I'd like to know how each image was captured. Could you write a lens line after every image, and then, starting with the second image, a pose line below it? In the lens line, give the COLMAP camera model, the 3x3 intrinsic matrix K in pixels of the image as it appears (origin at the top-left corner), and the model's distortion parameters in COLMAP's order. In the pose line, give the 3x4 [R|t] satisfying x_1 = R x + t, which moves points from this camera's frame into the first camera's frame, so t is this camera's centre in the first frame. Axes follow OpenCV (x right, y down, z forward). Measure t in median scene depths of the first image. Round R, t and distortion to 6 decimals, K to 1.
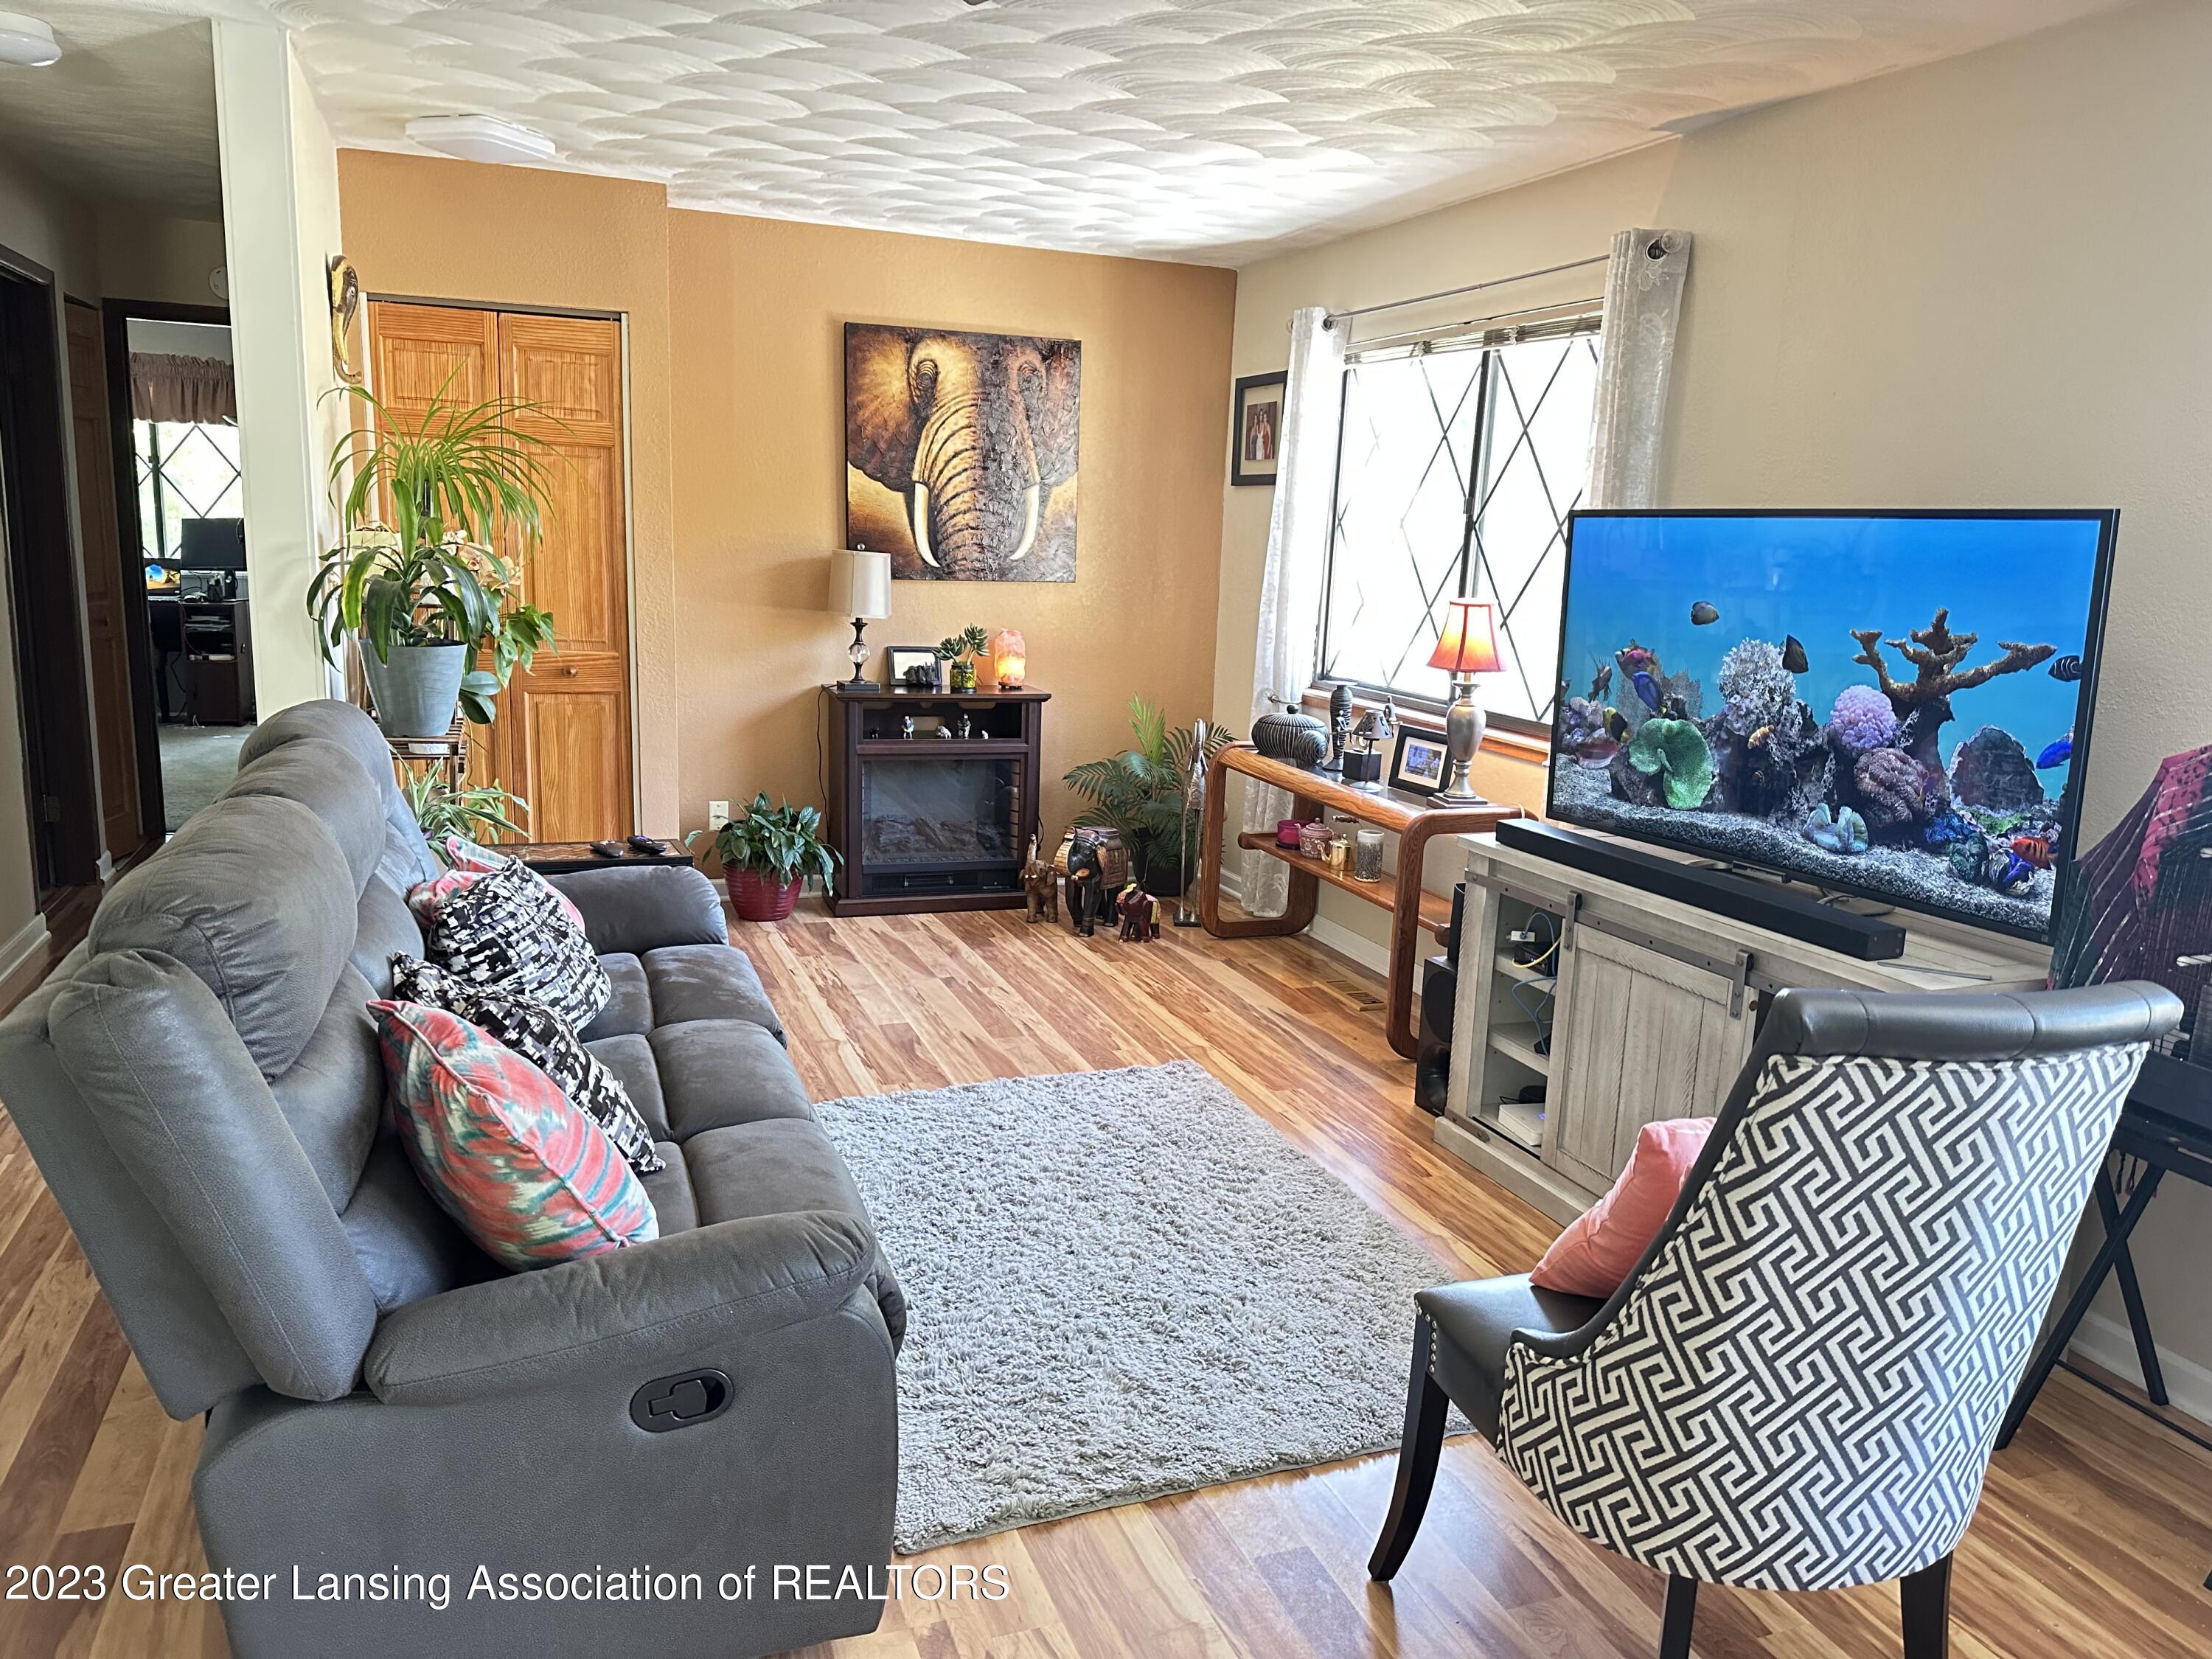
lens RADIAL K [[1574.1, 0, 1154.0], [0, 1574.1, 825.6], [0, 0, 1]] dist [0.178818, -0.265480]
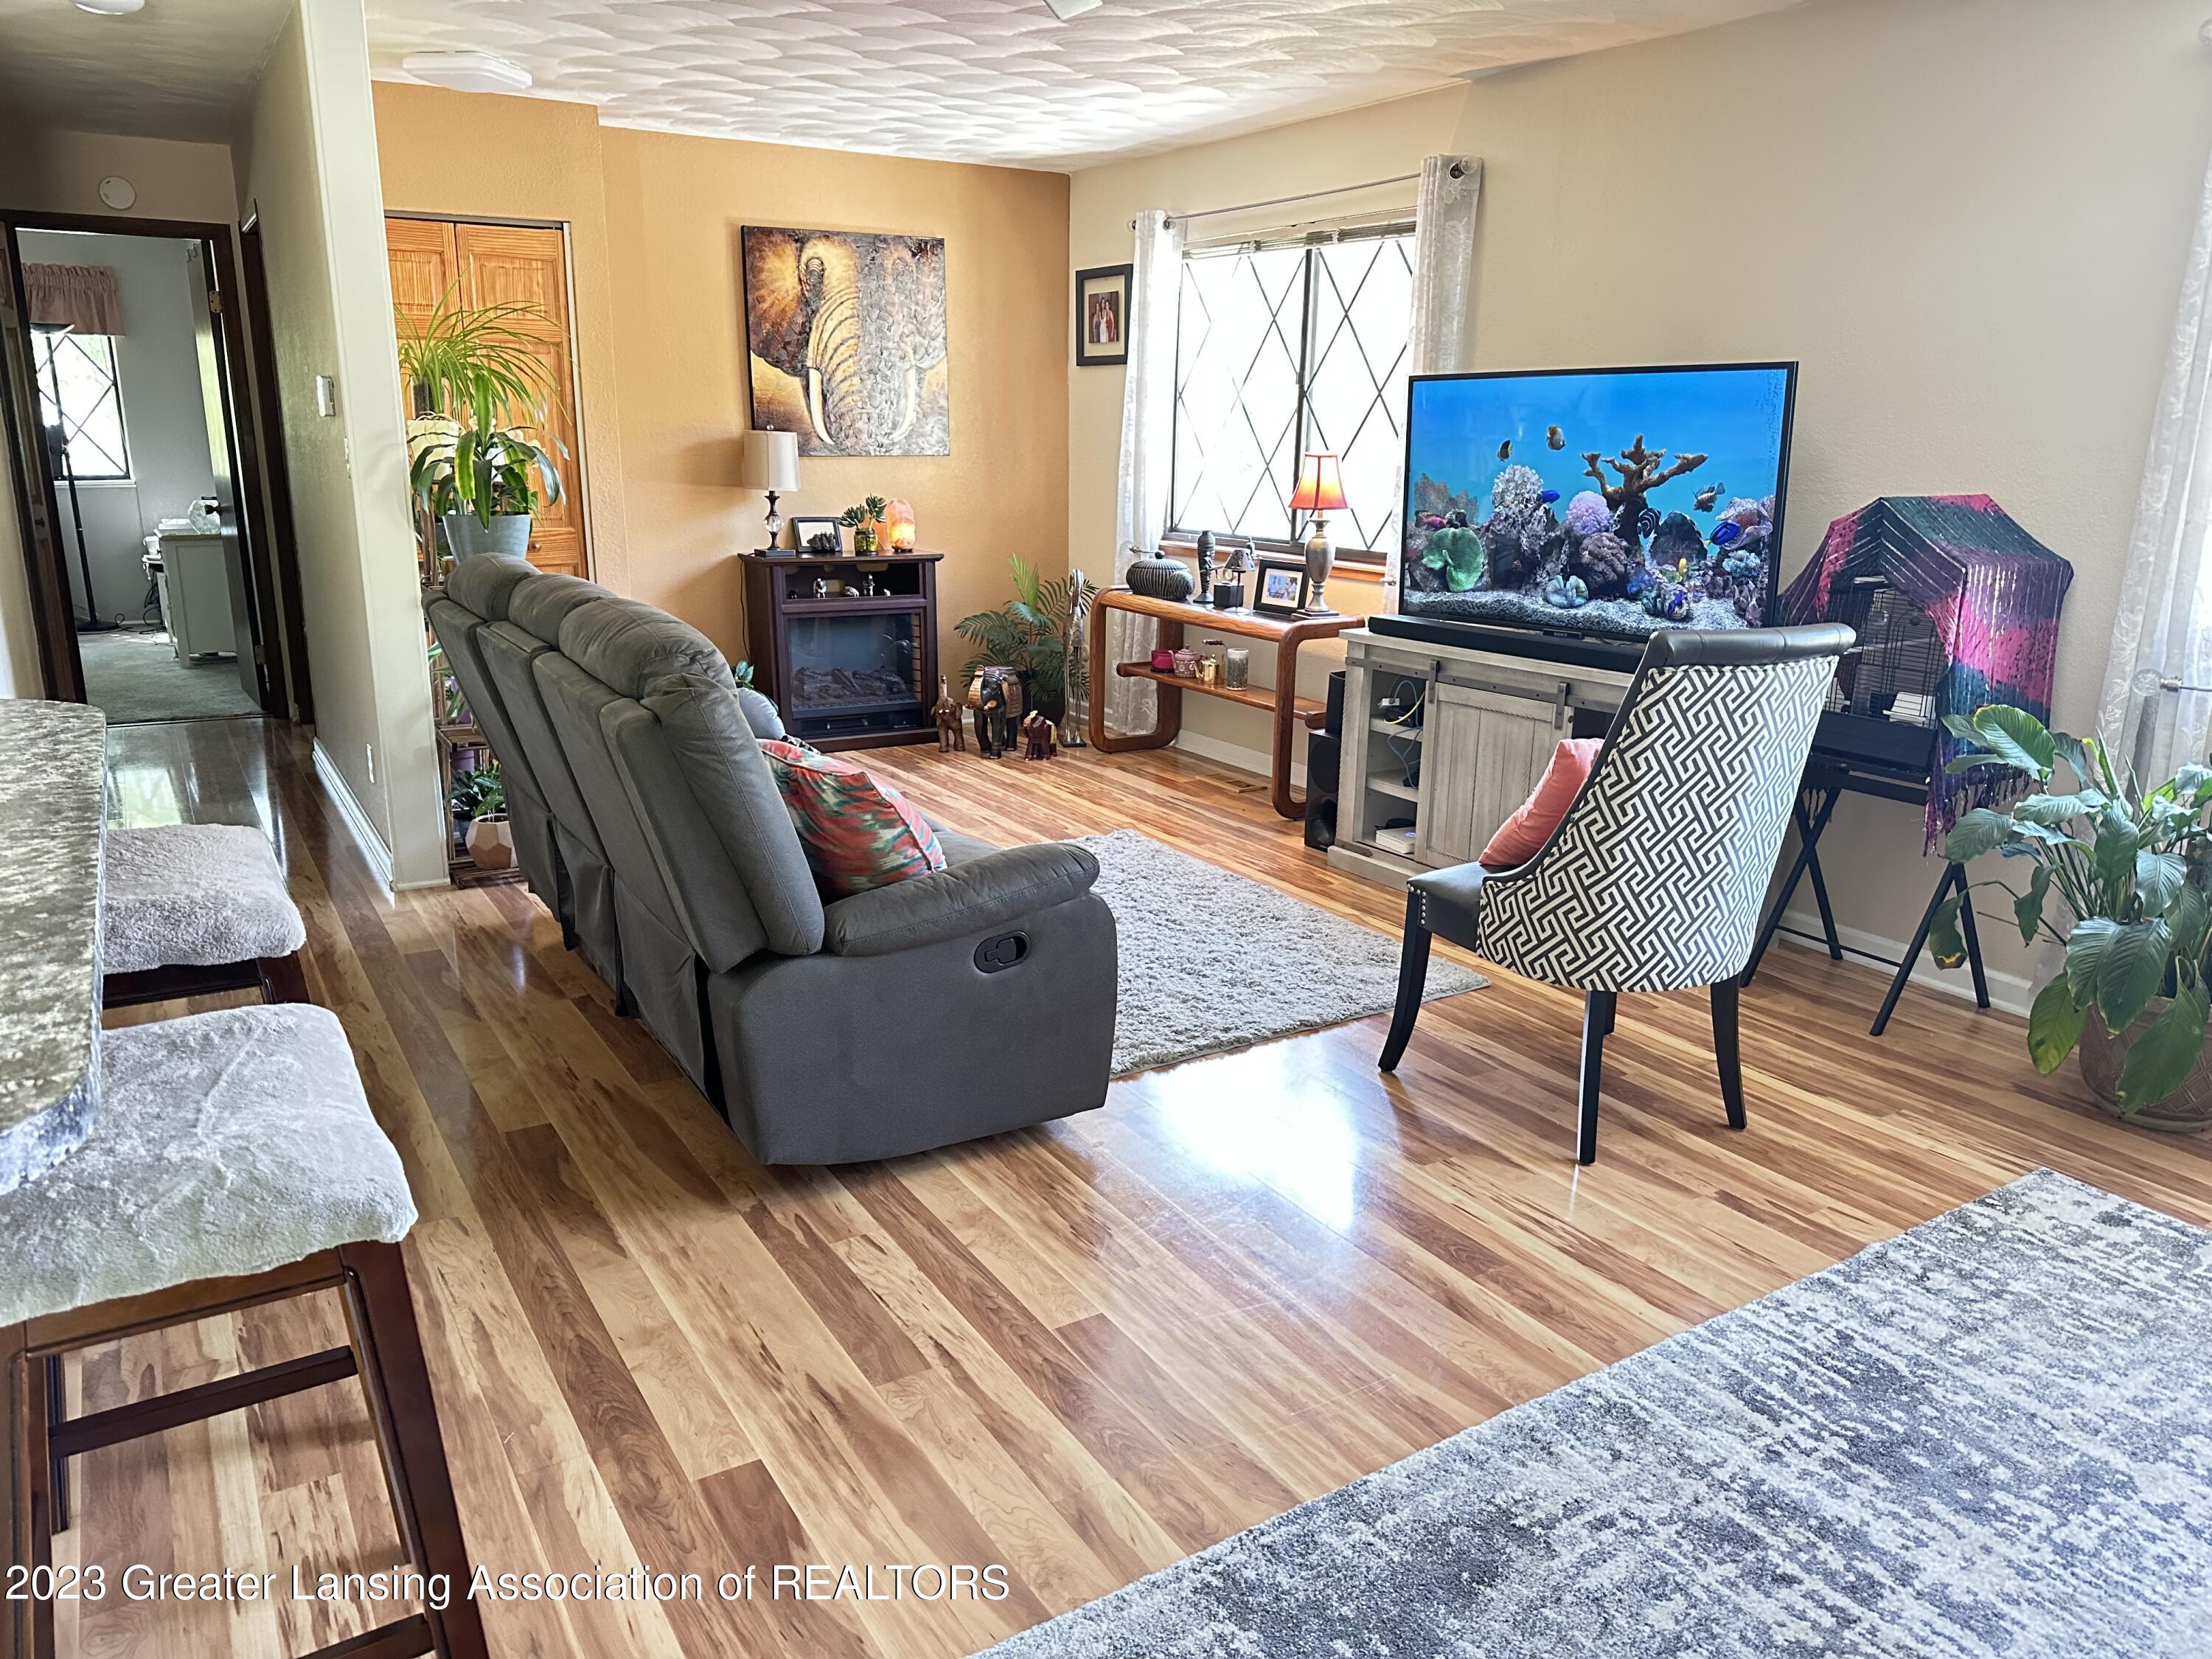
lens RADIAL K [[1574.1, 0, 1154.0], [0, 1574.1, 825.6], [0, 0, 1]] dist [0.178818, -0.265480]
pose [[0.981530, -0.076697, 0.175259, -0.164285], [0.064899, 0.995284, 0.072094, 0.050844], [-0.179962, -0.059388, 0.981879, -0.224495]]
